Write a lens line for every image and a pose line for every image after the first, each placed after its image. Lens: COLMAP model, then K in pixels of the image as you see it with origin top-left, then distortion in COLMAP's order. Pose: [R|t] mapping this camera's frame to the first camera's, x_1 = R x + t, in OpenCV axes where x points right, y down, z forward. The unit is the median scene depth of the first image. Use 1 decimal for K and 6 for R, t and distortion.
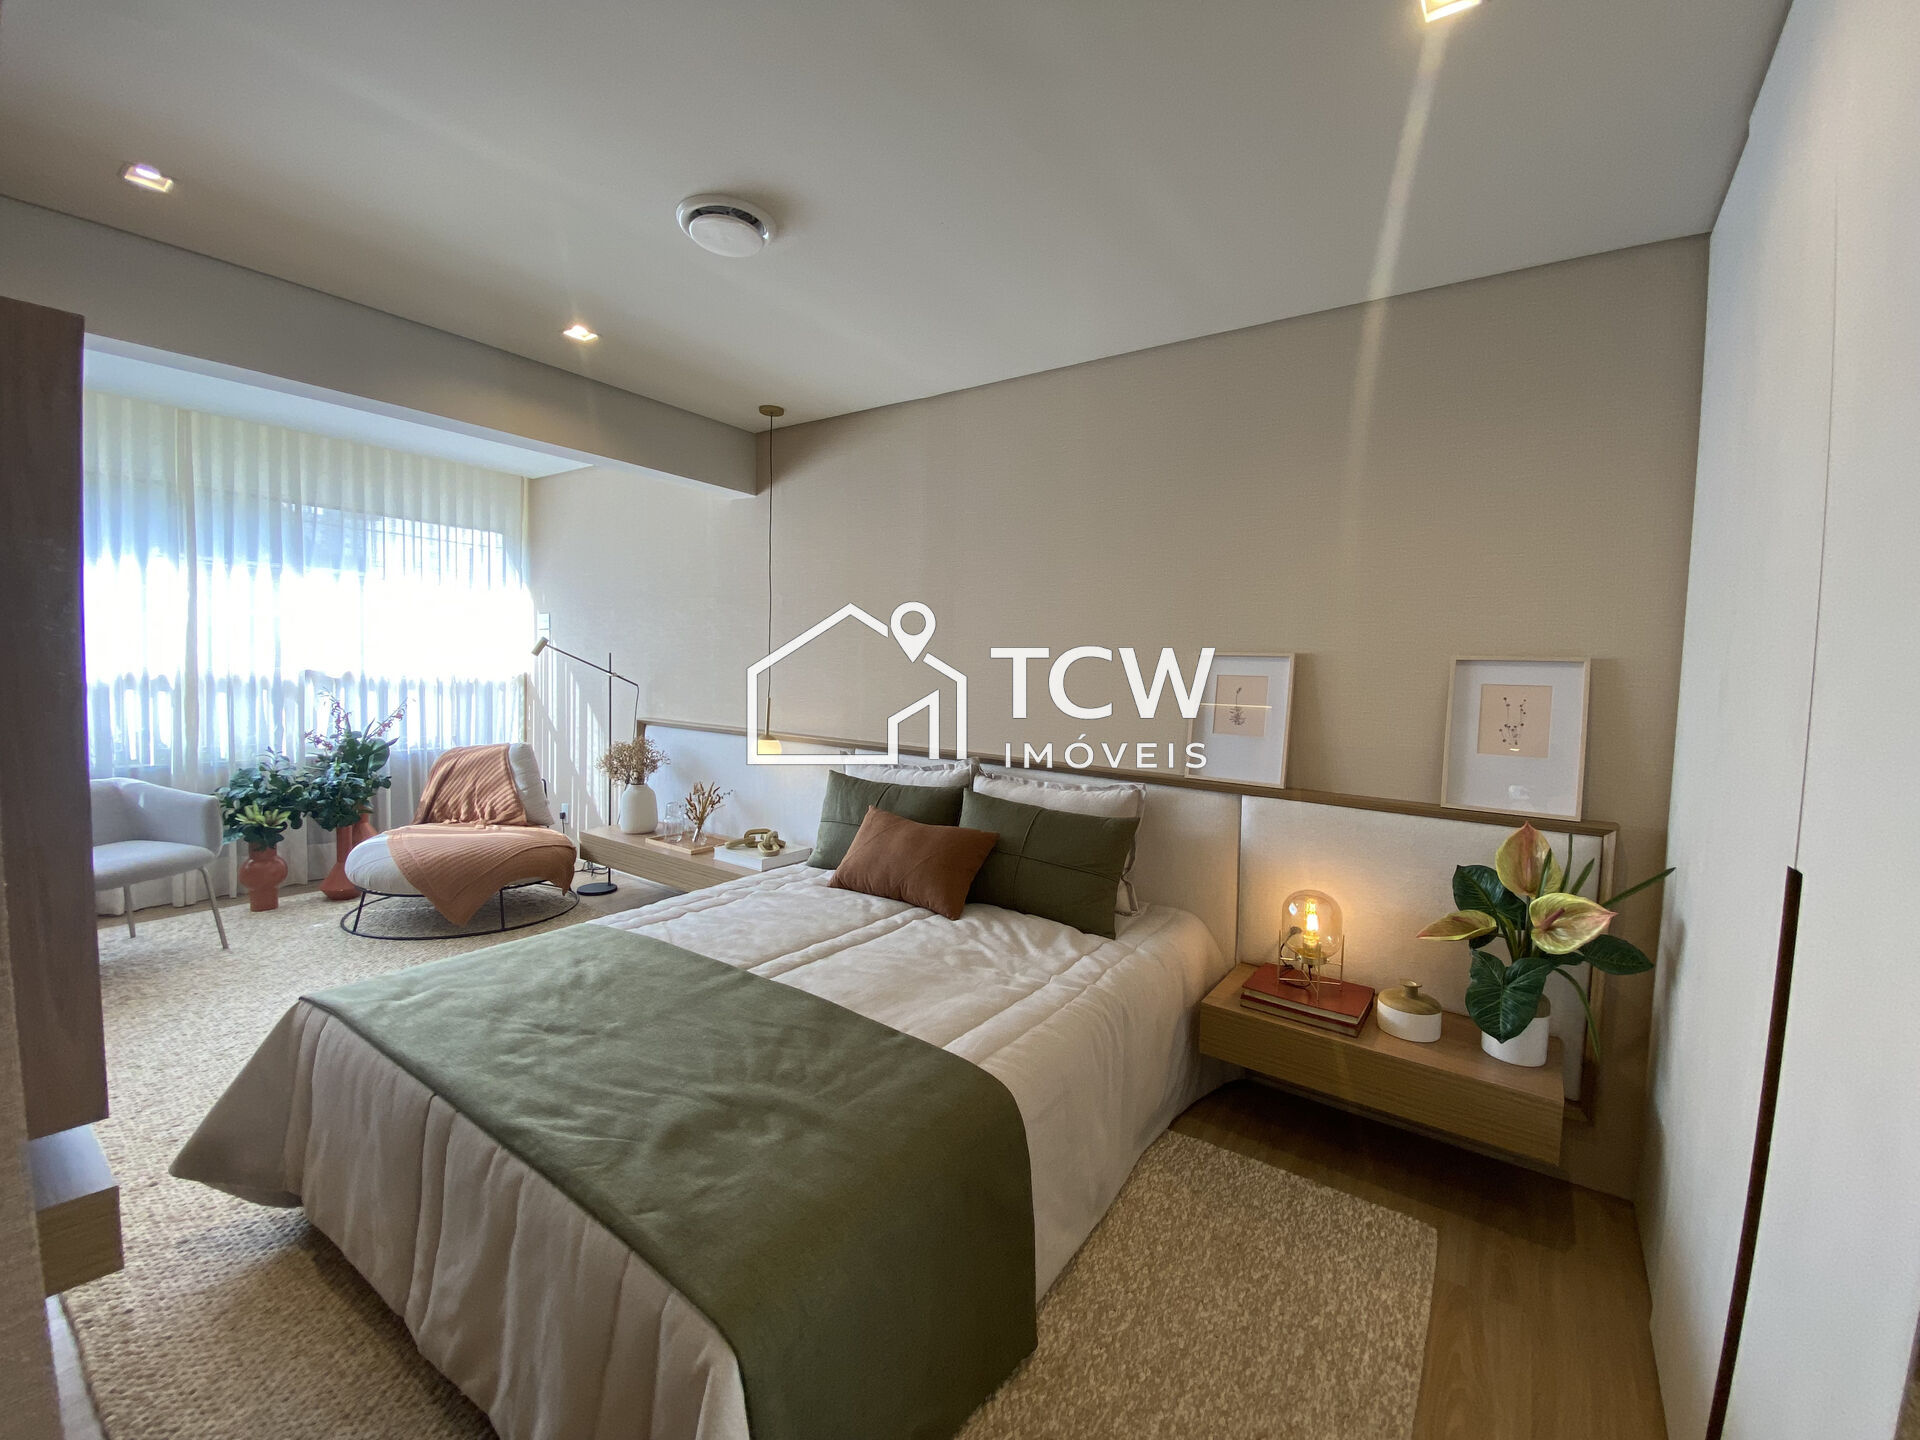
lens RADIAL K [[771.7, 0, 964.1], [0, 771.7, 696.4], [0, 0, 1]] dist [-0.010413, -0.005959]
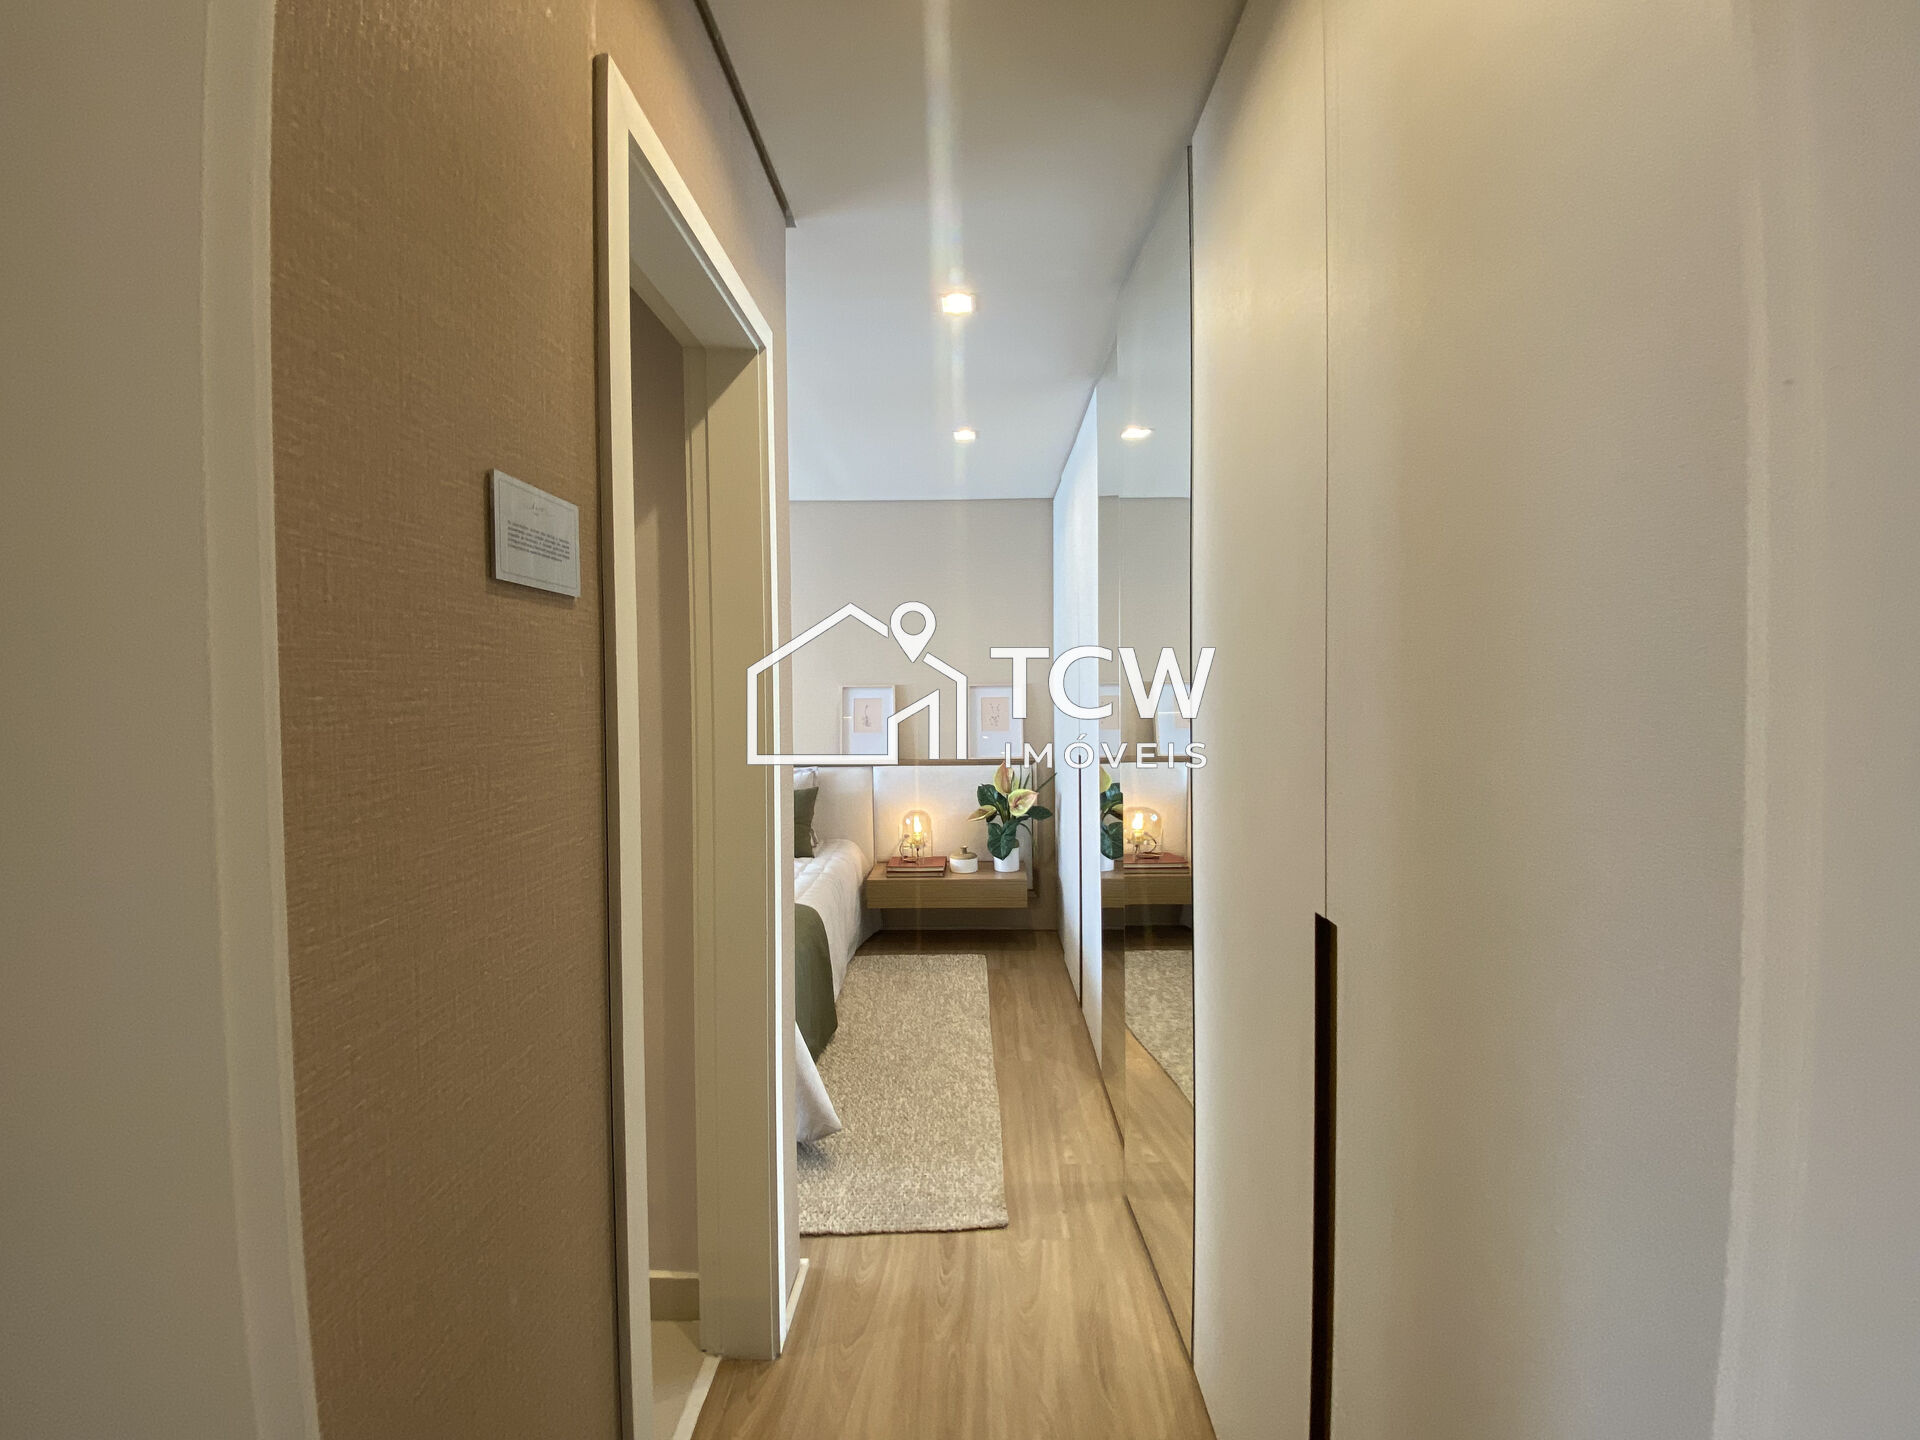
lens RADIAL K [[771.7, 0, 963.8], [0, 771.7, 708.0], [0, 0, 1]] dist [-0.010413, -0.005959]
pose [[0.819211, -0.058633, 0.570487, -0.551789], [0.065950, 0.997792, 0.007847, -0.008451], [-0.569687, 0.031196, 0.821269, -0.678862]]
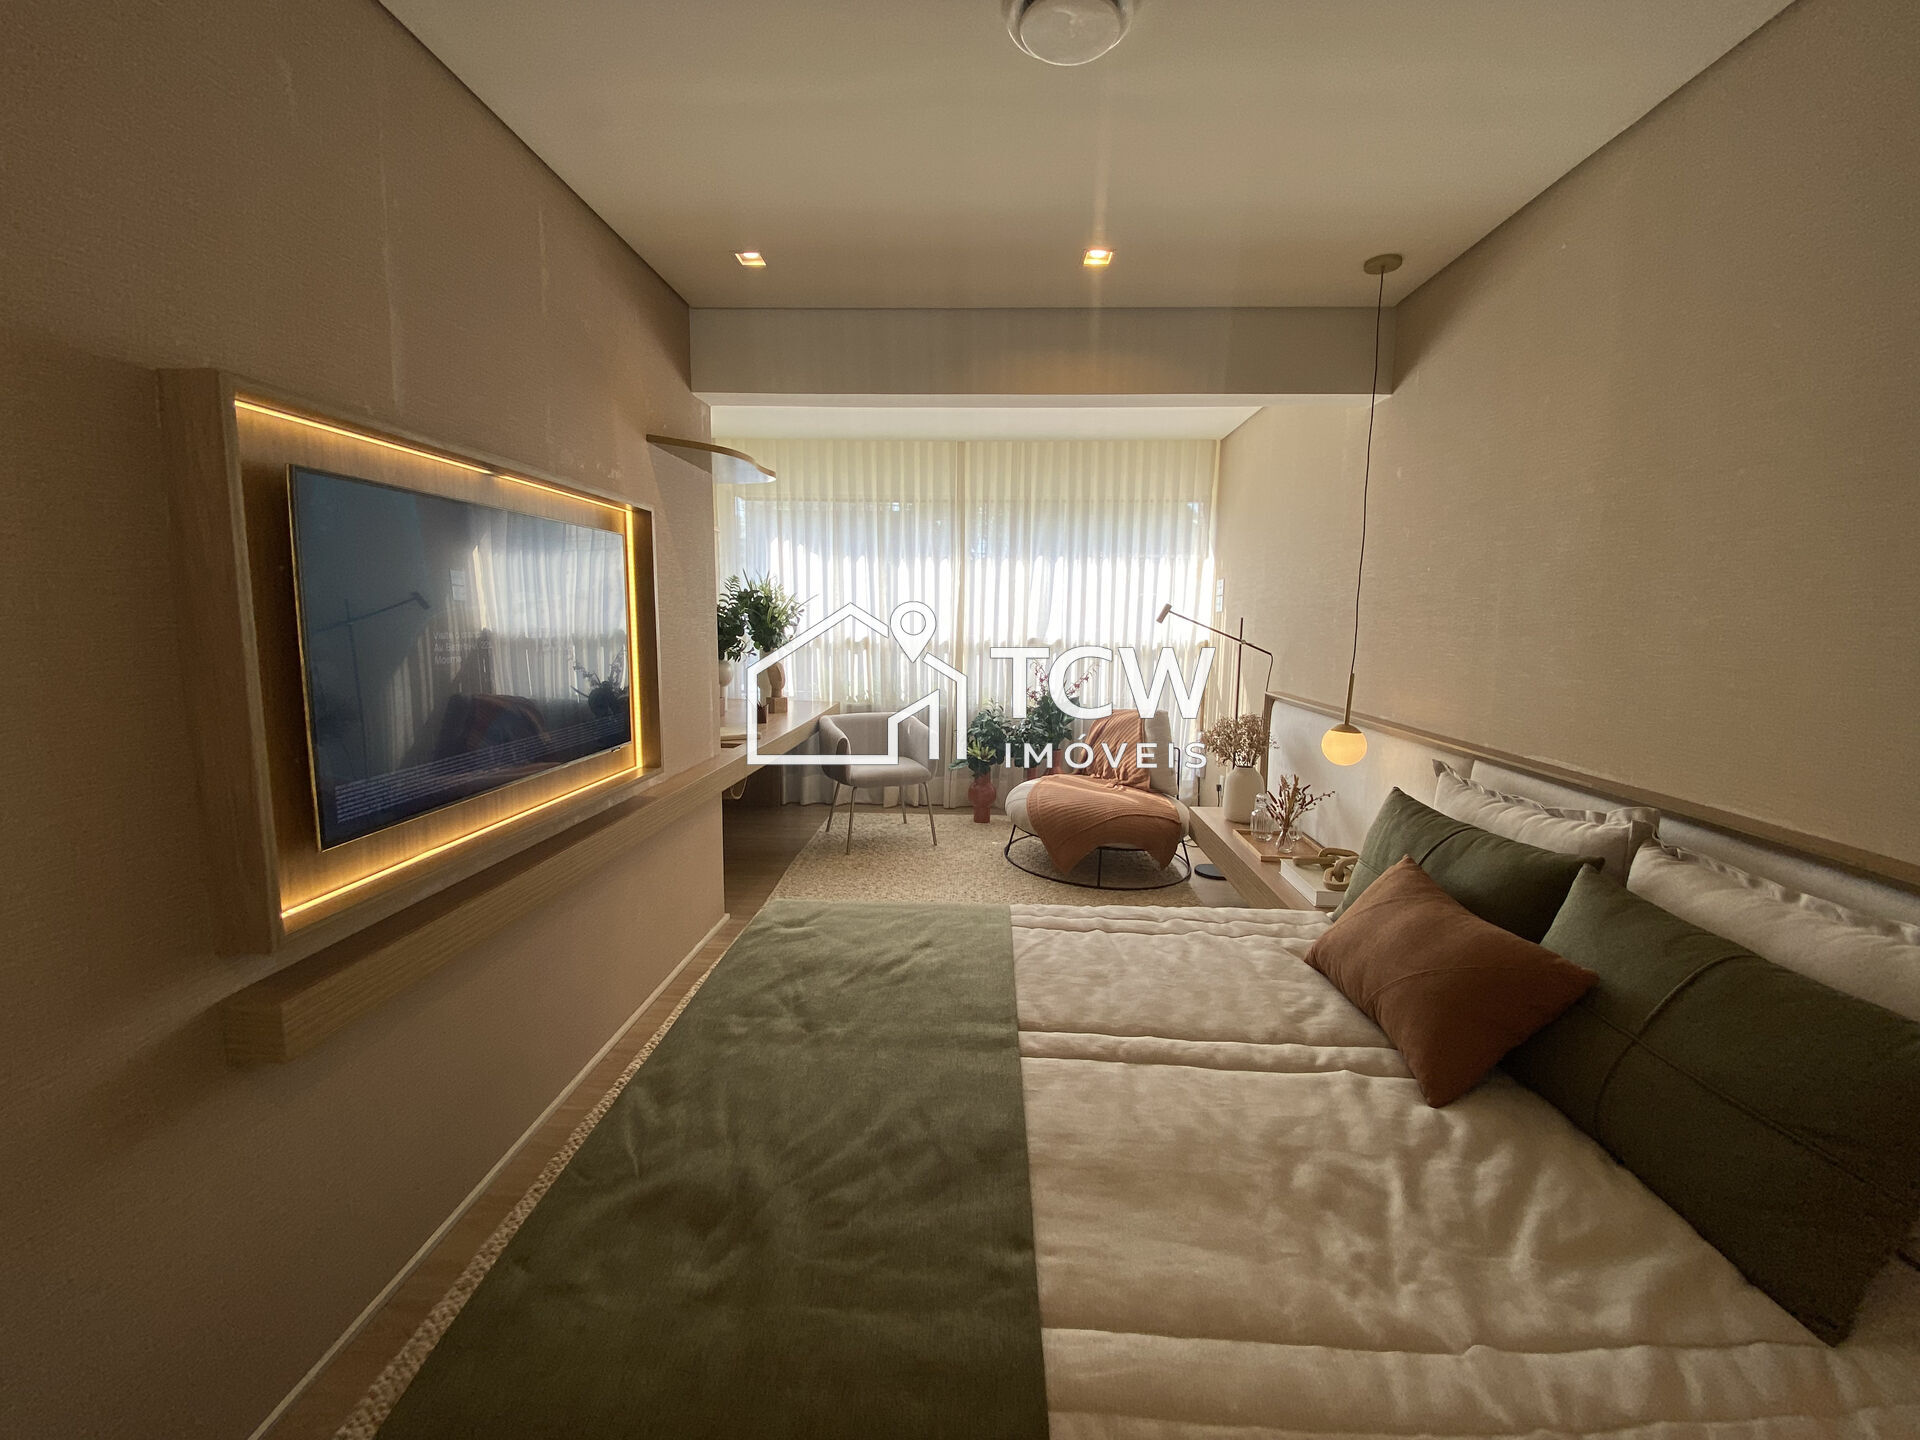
lens RADIAL K [[771.7, 0, 944.4], [0, 771.7, 708.6], [0, 0, 1]] dist [-0.010413, -0.005959]
pose [[0.535084, 0.080166, -0.840987, 0.263153], [-0.032159, 0.996699, 0.074548, -0.013142], [0.844187, -0.012844, 0.535895, 0.494162]]
